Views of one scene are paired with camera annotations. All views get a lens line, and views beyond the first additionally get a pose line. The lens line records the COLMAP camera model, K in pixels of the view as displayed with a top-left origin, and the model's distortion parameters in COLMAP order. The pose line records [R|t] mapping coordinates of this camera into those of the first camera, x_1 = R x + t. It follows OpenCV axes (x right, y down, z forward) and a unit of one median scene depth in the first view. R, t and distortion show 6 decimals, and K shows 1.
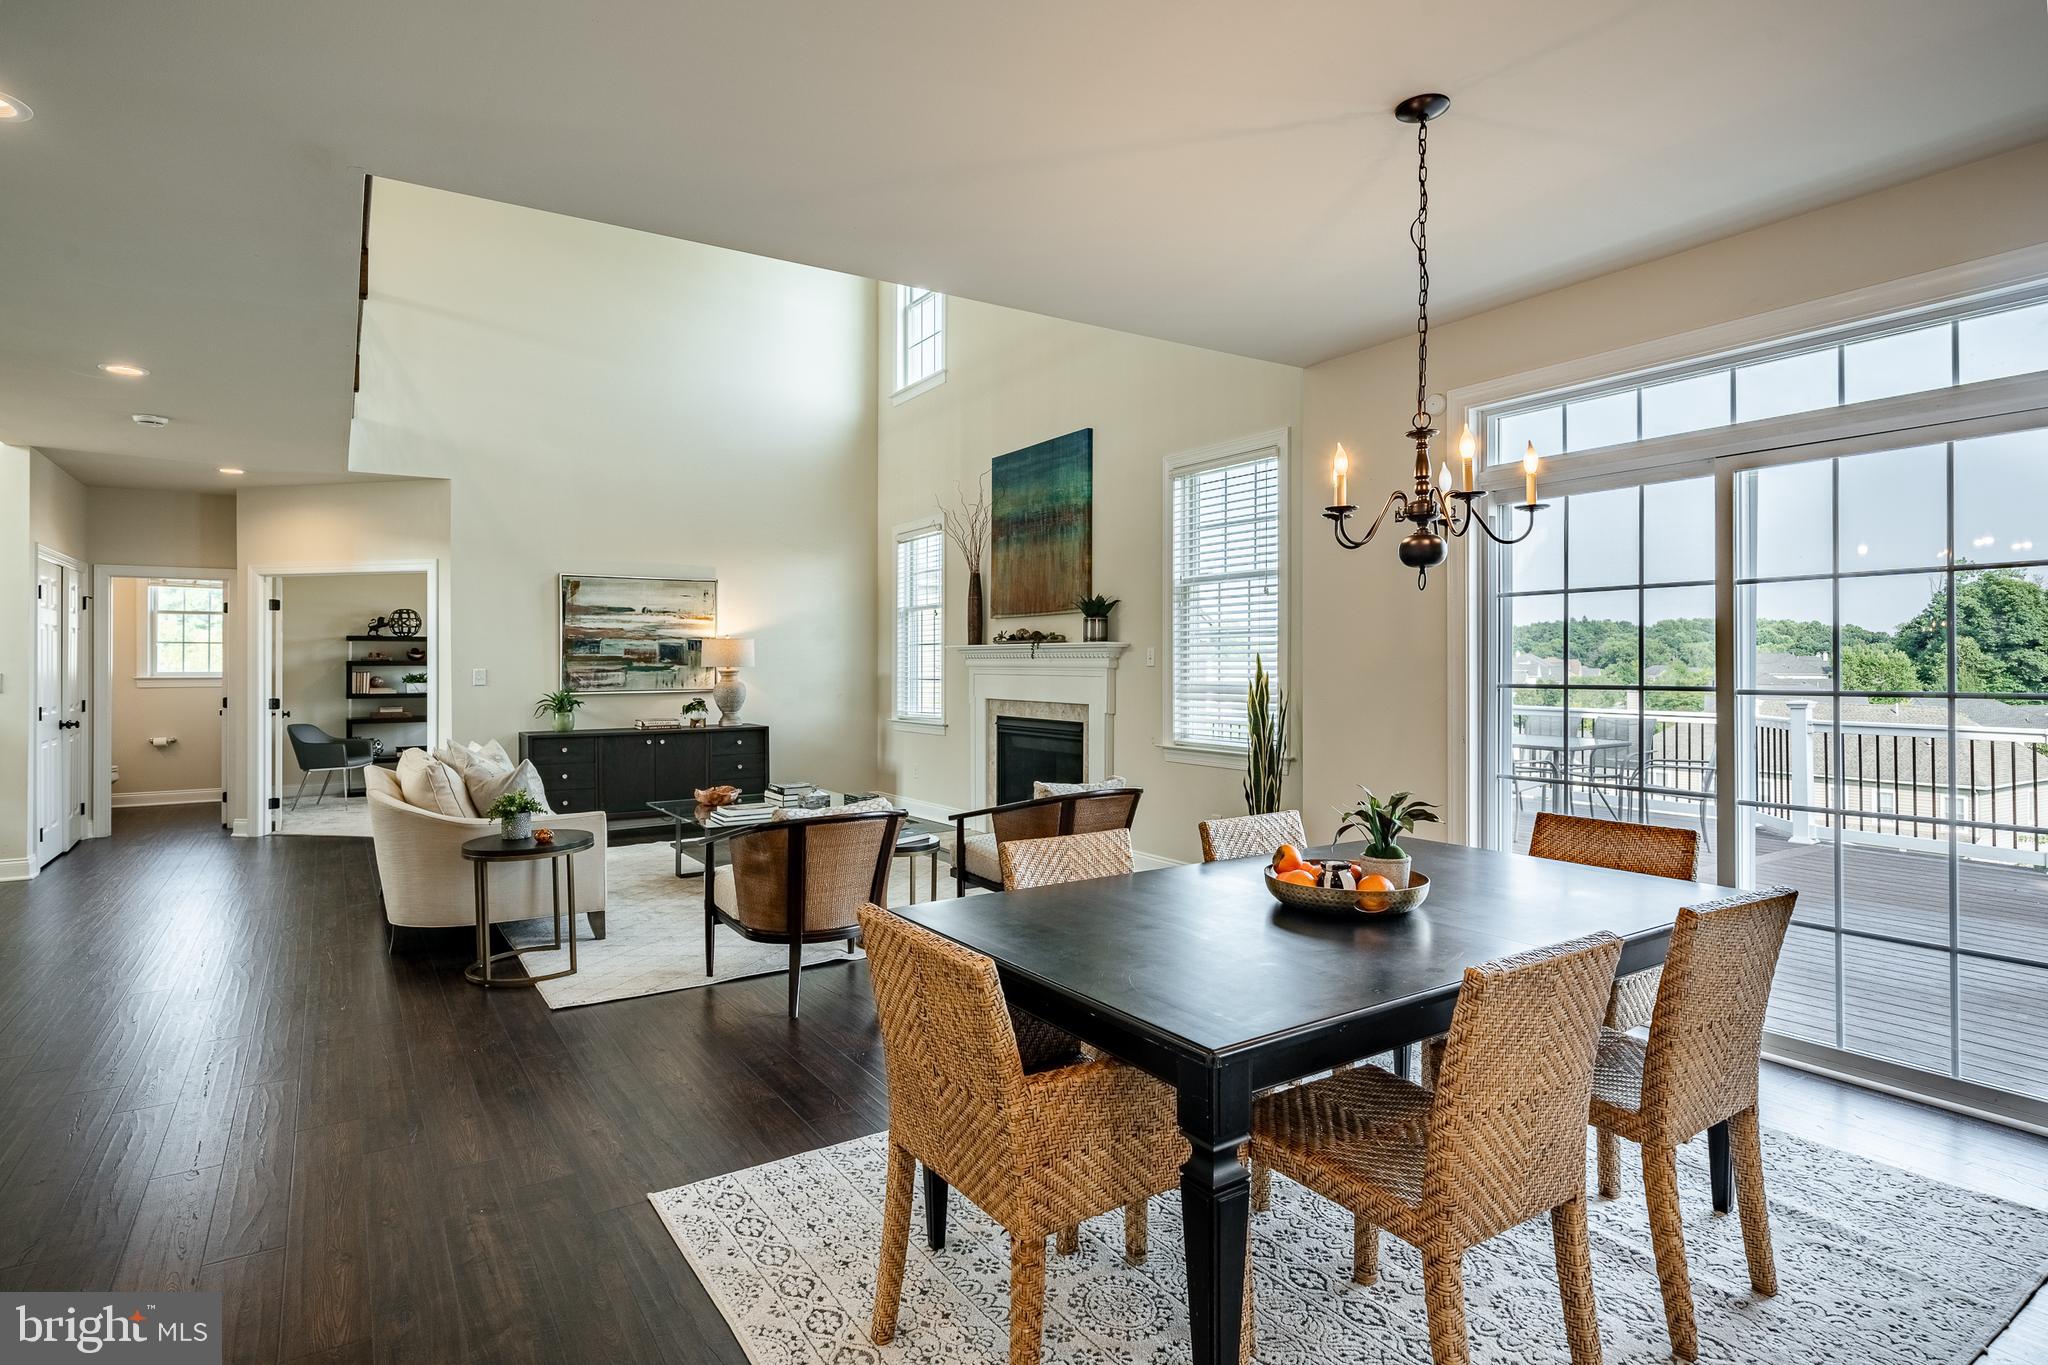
lens RADIAL K [[1060.8, 0, 1012.8], [0, 1060.8, 653.6], [0, 0, 1]] dist [0.001063, -0.000116]
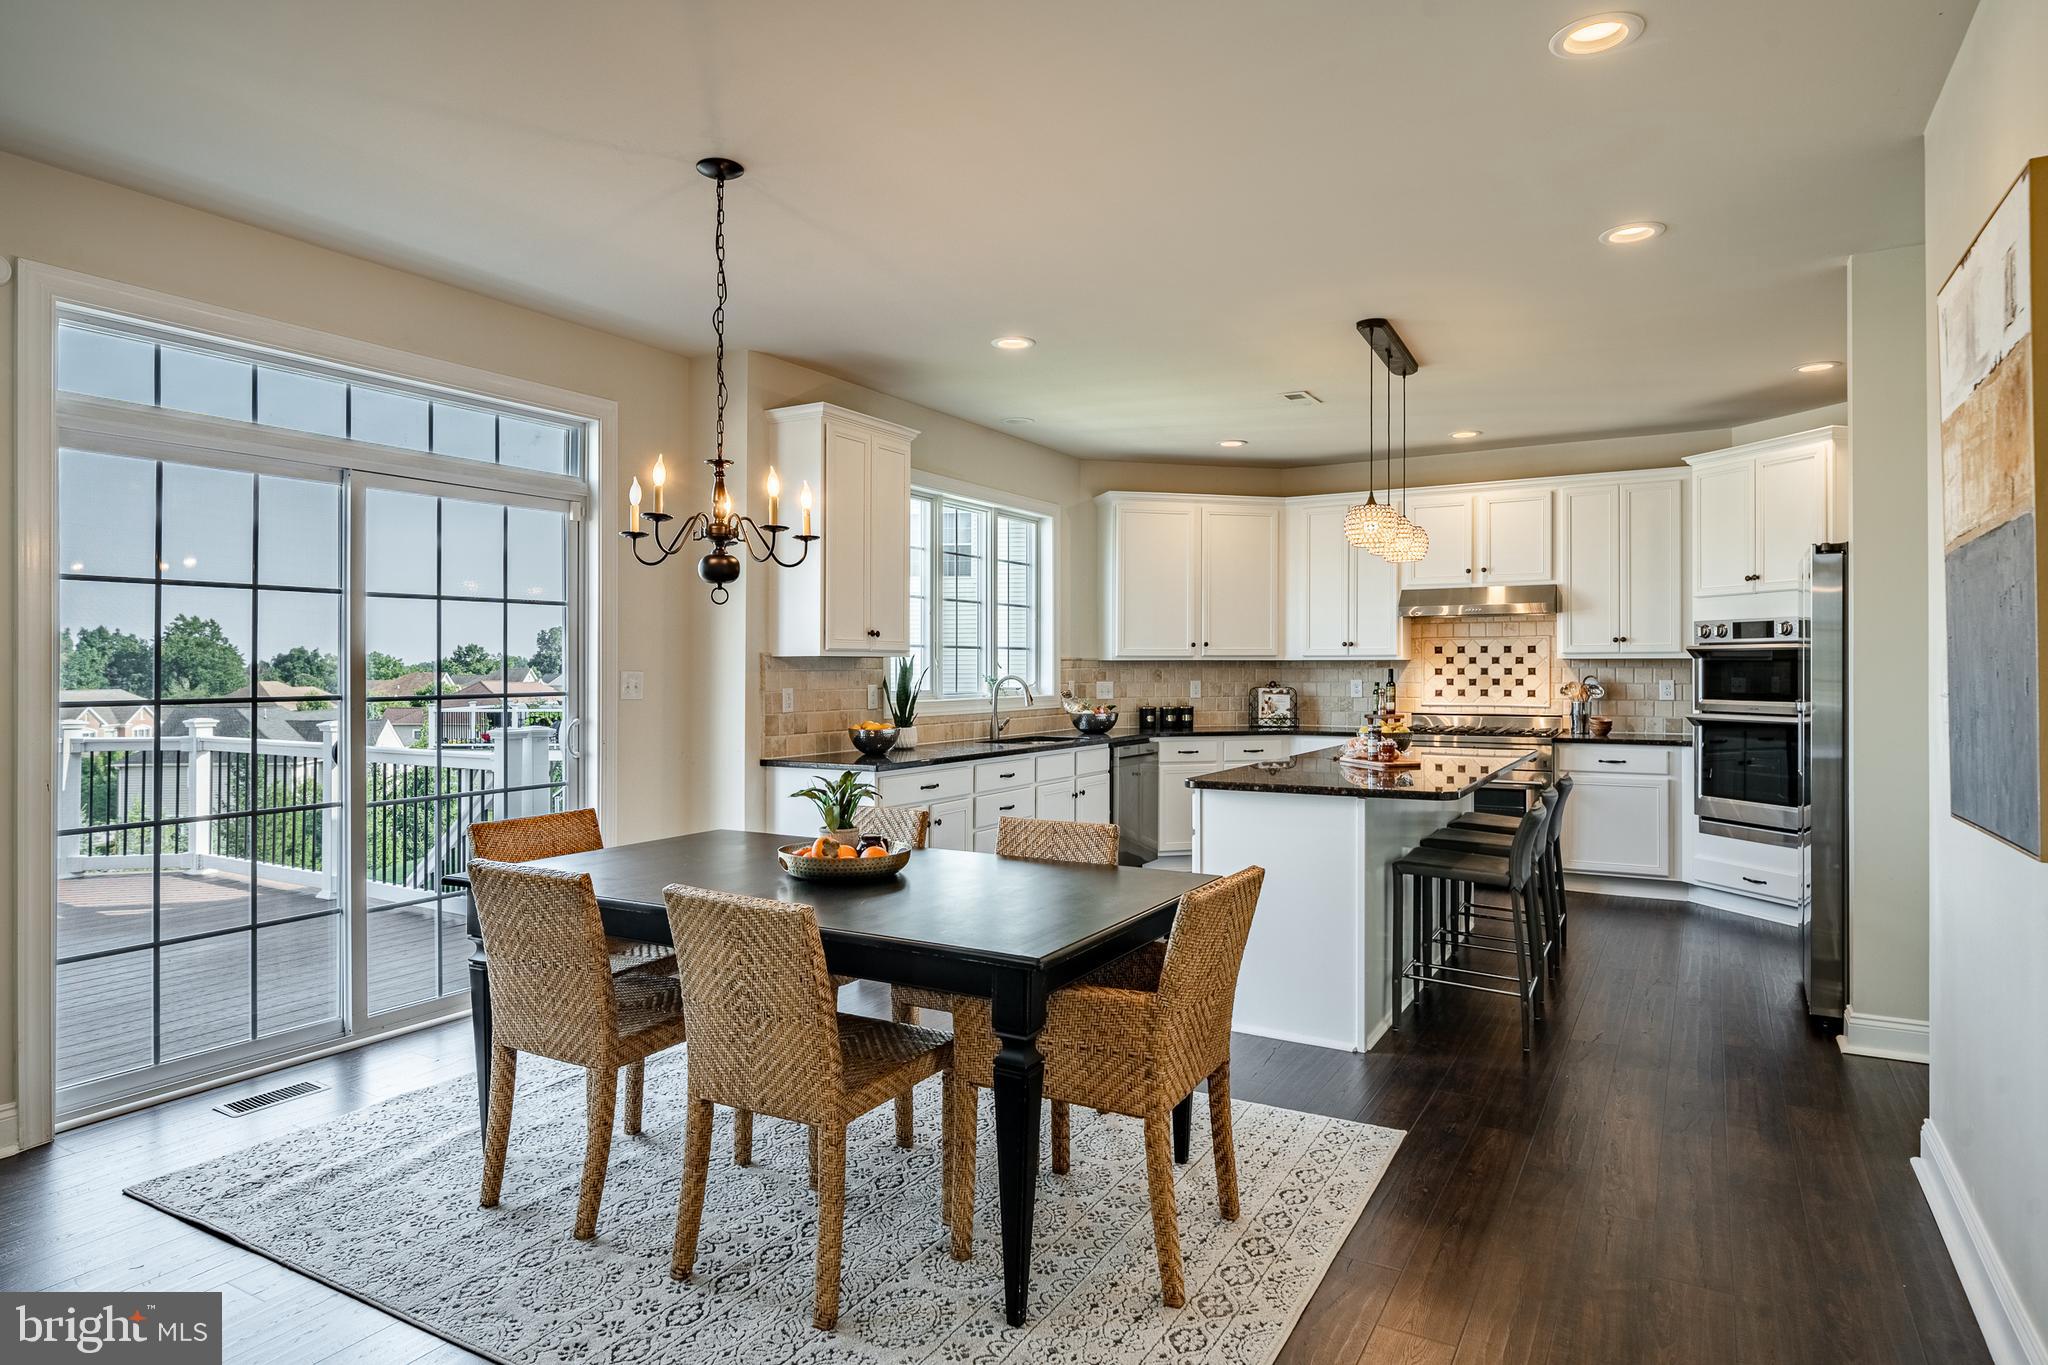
lens RADIAL K [[1171.2, 0, 1005.8], [0, 1171.2, 669.5], [0, 0, 1]] dist [-0.001737, -0.001464]
pose [[-0.452996, 0.001050, 0.891512, -0.312956], [-0.005137, 0.999980, -0.003788, 0.003982], [-0.891498, -0.006296, -0.452982, 0.478618]]
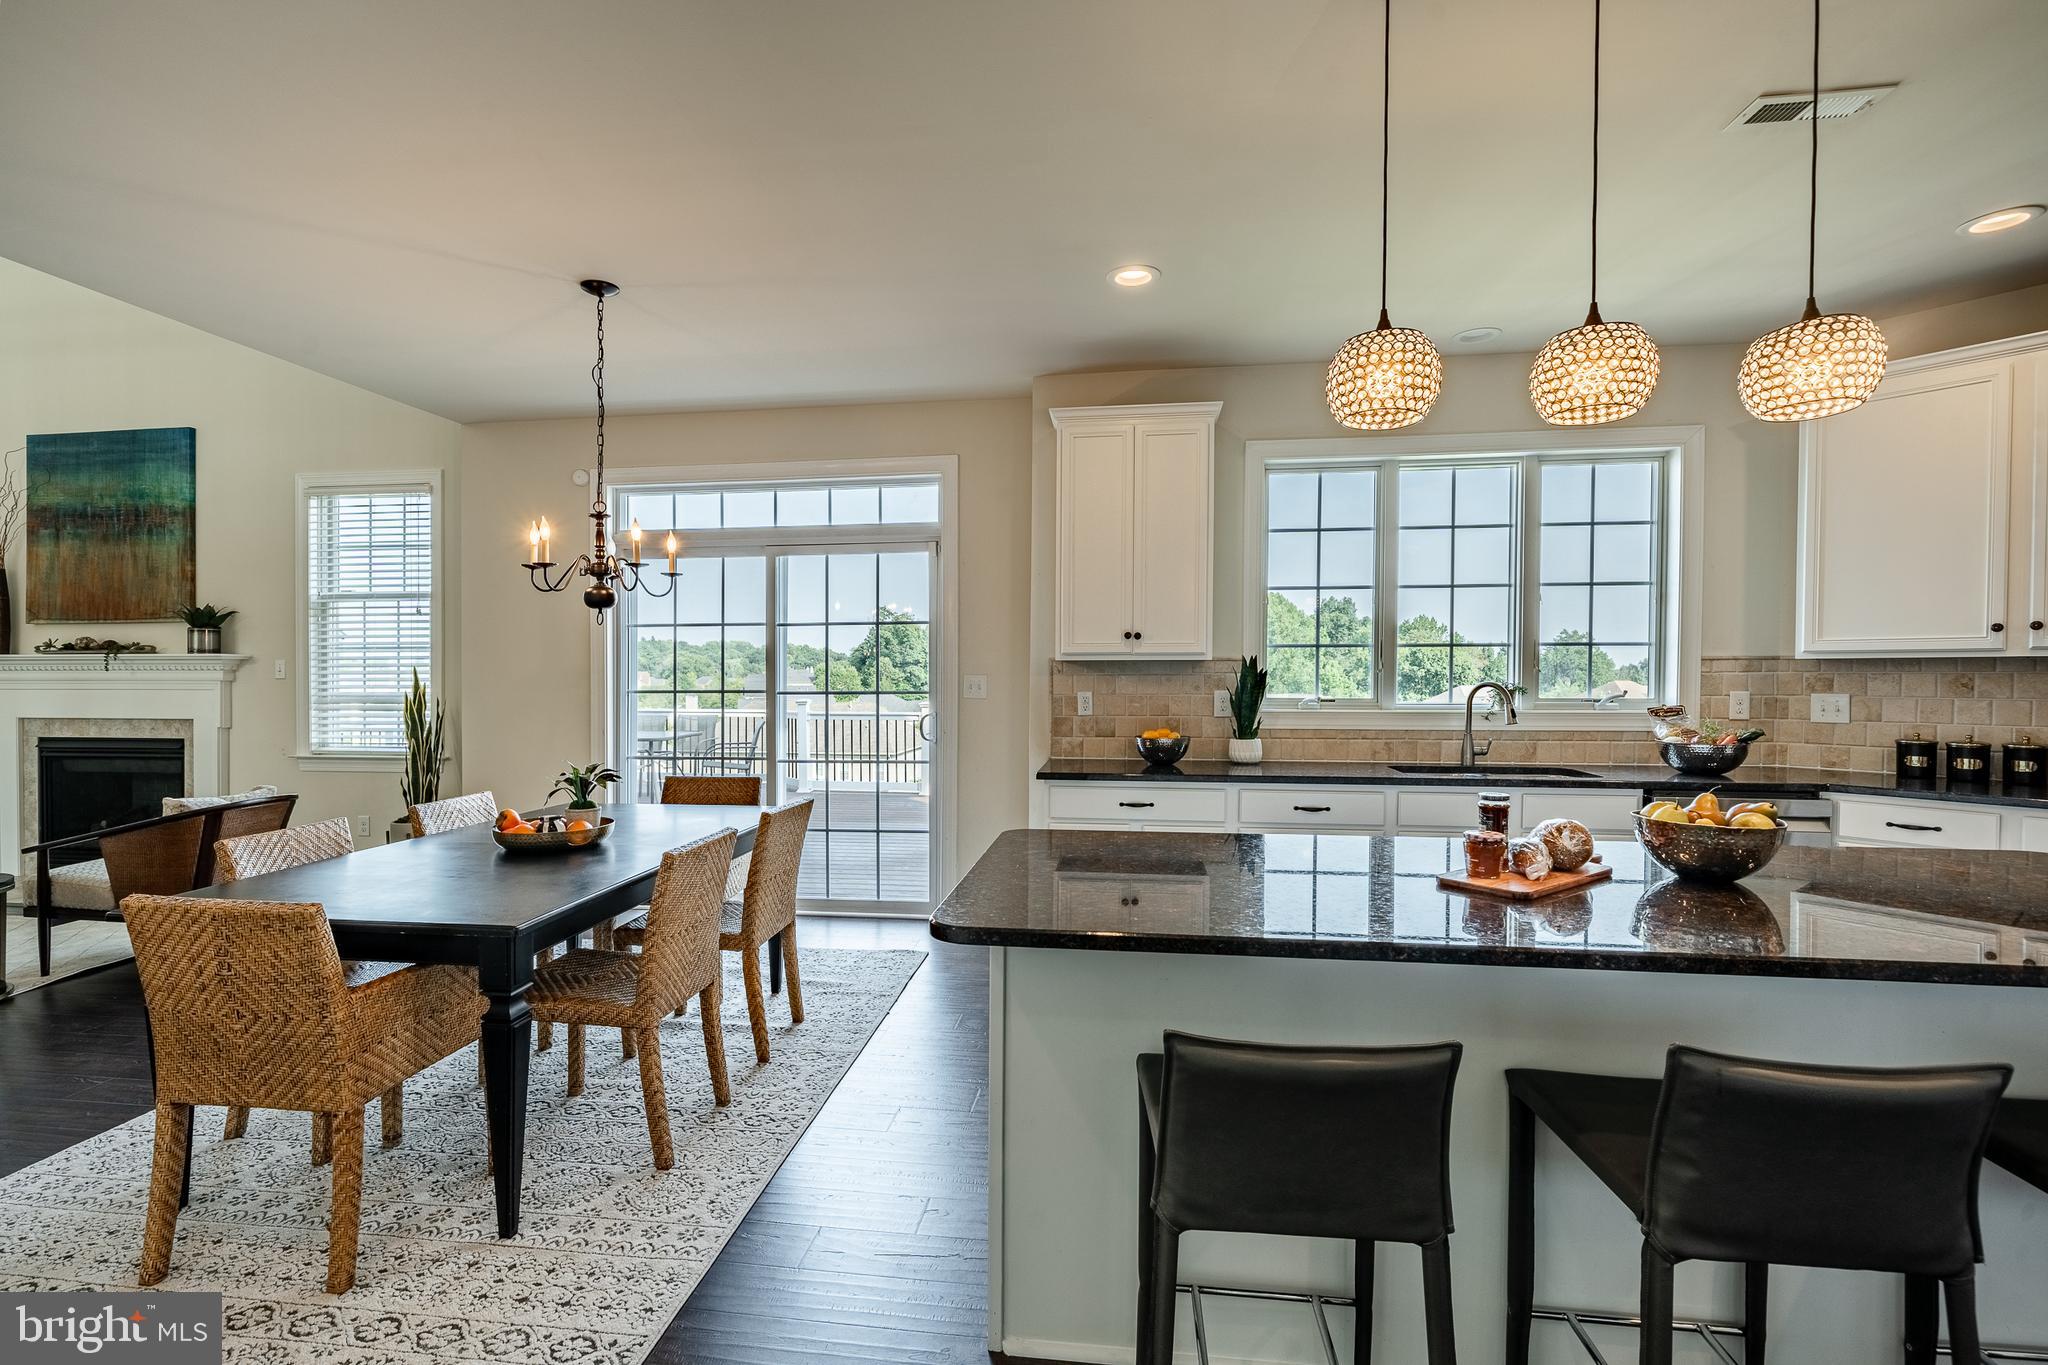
lens RADIAL K [[934.4, 0, 1005.8], [0, 934.4, 682.2], [0, 0, 1]] dist [-0.003136, 0.001087]
pose [[0.653054, -0.007525, 0.757274, -0.082904], [-0.005337, 0.999880, 0.014537, -0.001251], [-0.757292, -0.013535, 0.652936, -0.094595]]
